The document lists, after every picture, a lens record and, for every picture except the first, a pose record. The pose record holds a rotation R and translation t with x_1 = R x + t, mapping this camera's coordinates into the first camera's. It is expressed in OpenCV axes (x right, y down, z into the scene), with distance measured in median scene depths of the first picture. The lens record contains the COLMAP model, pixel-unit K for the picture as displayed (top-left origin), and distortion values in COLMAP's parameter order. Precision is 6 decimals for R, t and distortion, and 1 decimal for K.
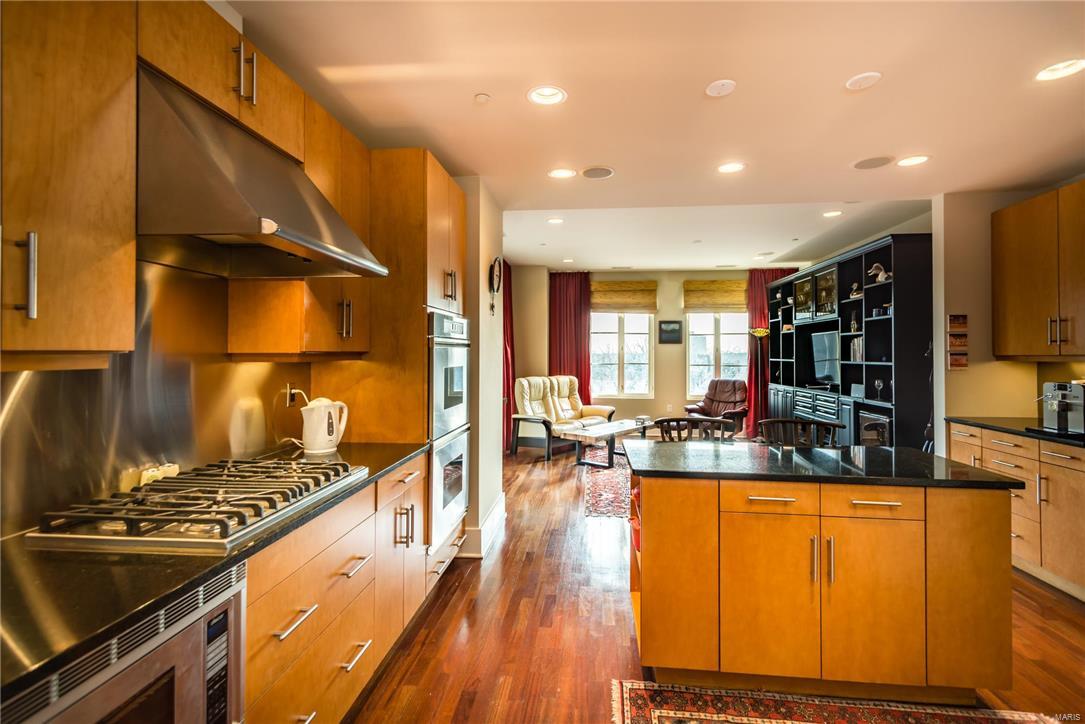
lens RADIAL K [[504.8, 0, 539.8], [0, 504.8, 344.8], [0, 0, 1]] dist [0.003326, -0.000150]
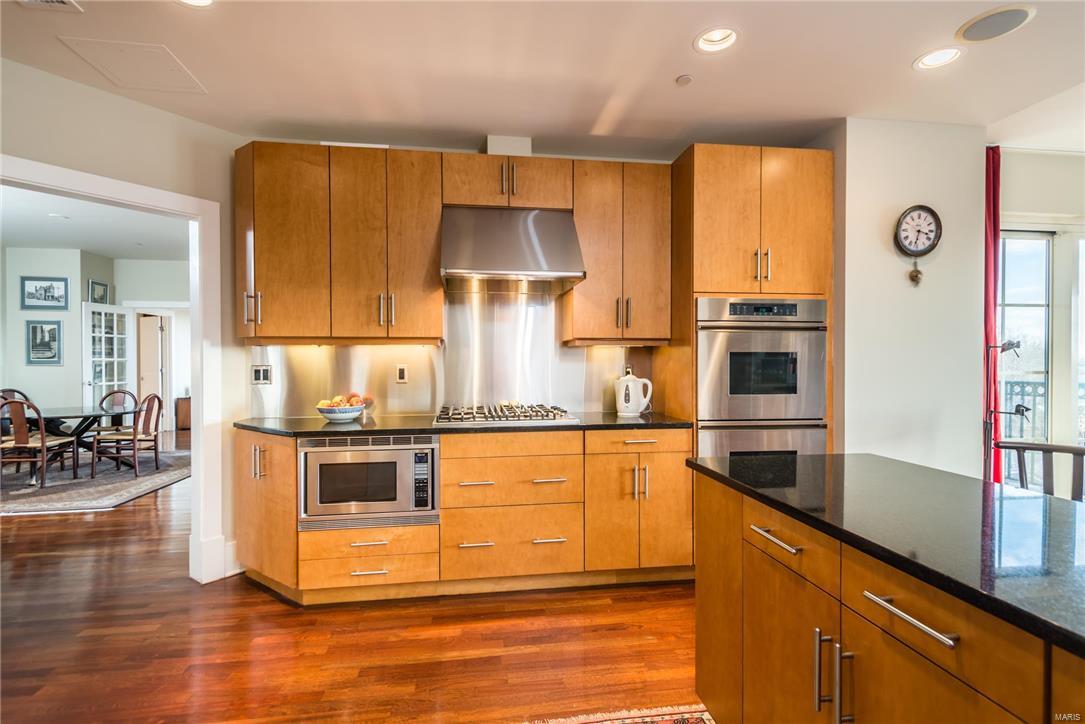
lens RADIAL K [[504.8, 0, 537.7], [0, 504.8, 366.2], [0, 0, 1]] dist [0.003326, -0.000150]
pose [[0.257042, 0.008185, -0.966366, 0.978400], [0.014716, 0.999815, 0.012382, 0.081498], [0.966288, -0.017404, 0.256874, 0.561235]]
